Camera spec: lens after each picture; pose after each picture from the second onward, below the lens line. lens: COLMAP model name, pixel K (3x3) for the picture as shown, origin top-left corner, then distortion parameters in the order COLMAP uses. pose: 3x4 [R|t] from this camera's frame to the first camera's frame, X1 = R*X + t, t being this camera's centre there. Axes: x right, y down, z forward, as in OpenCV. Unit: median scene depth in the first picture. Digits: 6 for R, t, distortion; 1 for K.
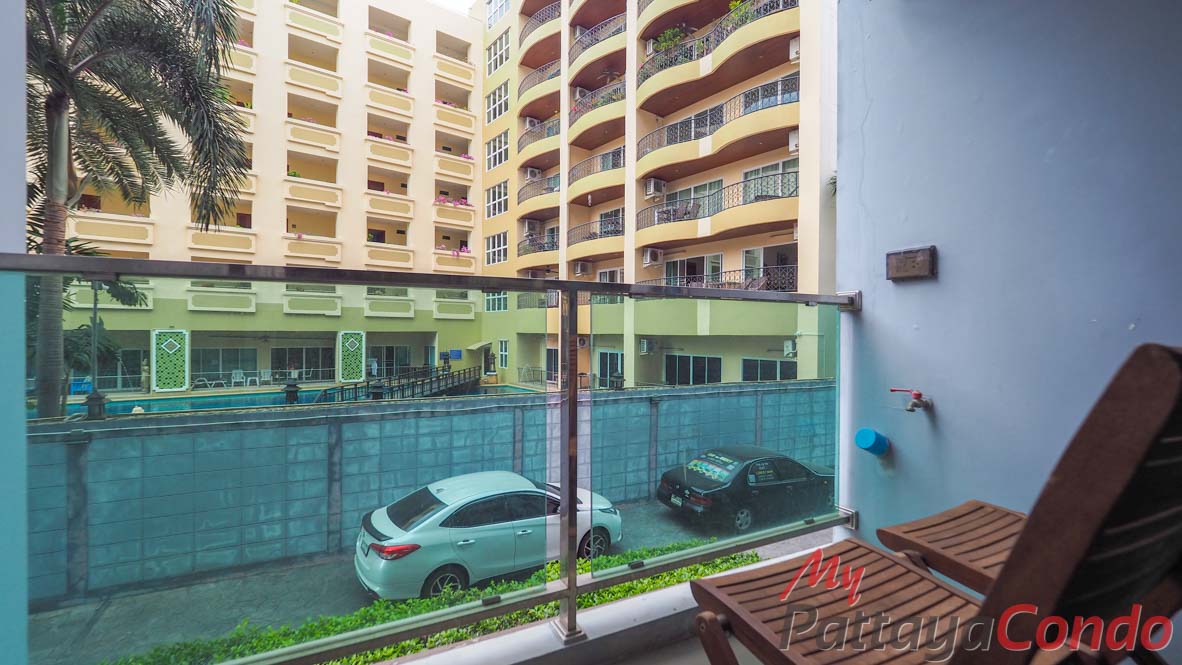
lens RADIAL K [[505.0, 0, 580.7], [0, 505.0, 332.4], [0, 0, 1]] dist [-0.000415, -0.000205]
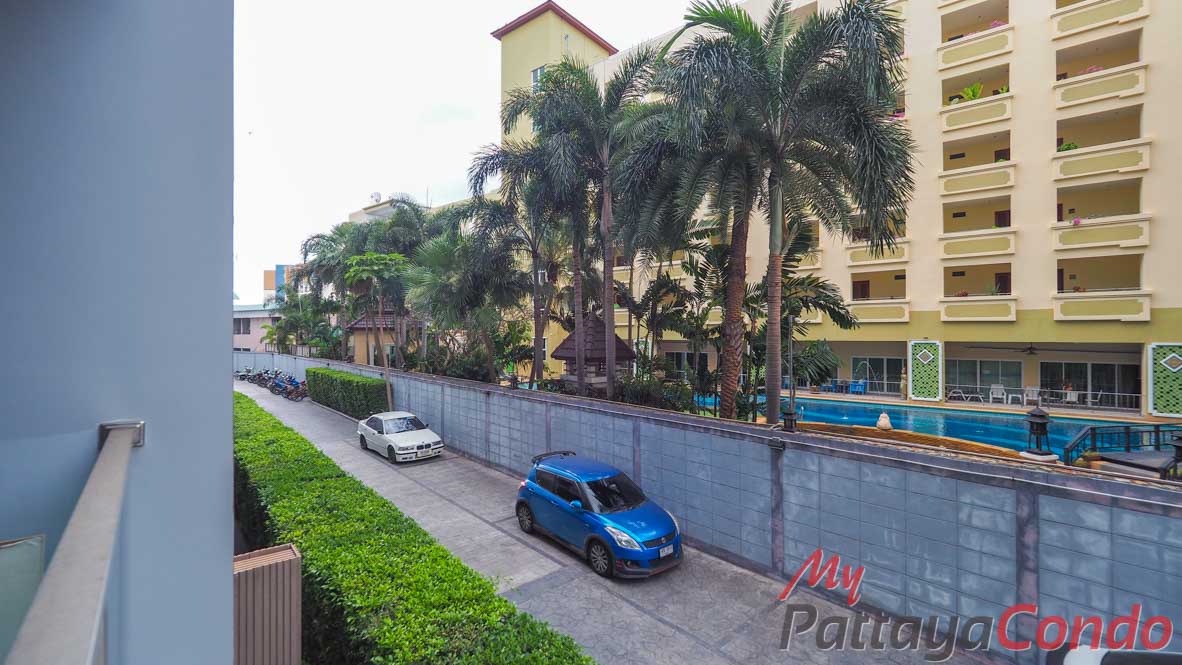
lens RADIAL K [[505.0, 0, 580.7], [0, 505.0, 332.4], [0, 0, 1]] dist [-0.000415, -0.000205]
pose [[0.243293, -0.008338, -0.969917, 0.067768], [0.000448, 0.999964, -0.008484, -0.043746], [0.969953, 0.001629, 0.243288, 0.192674]]
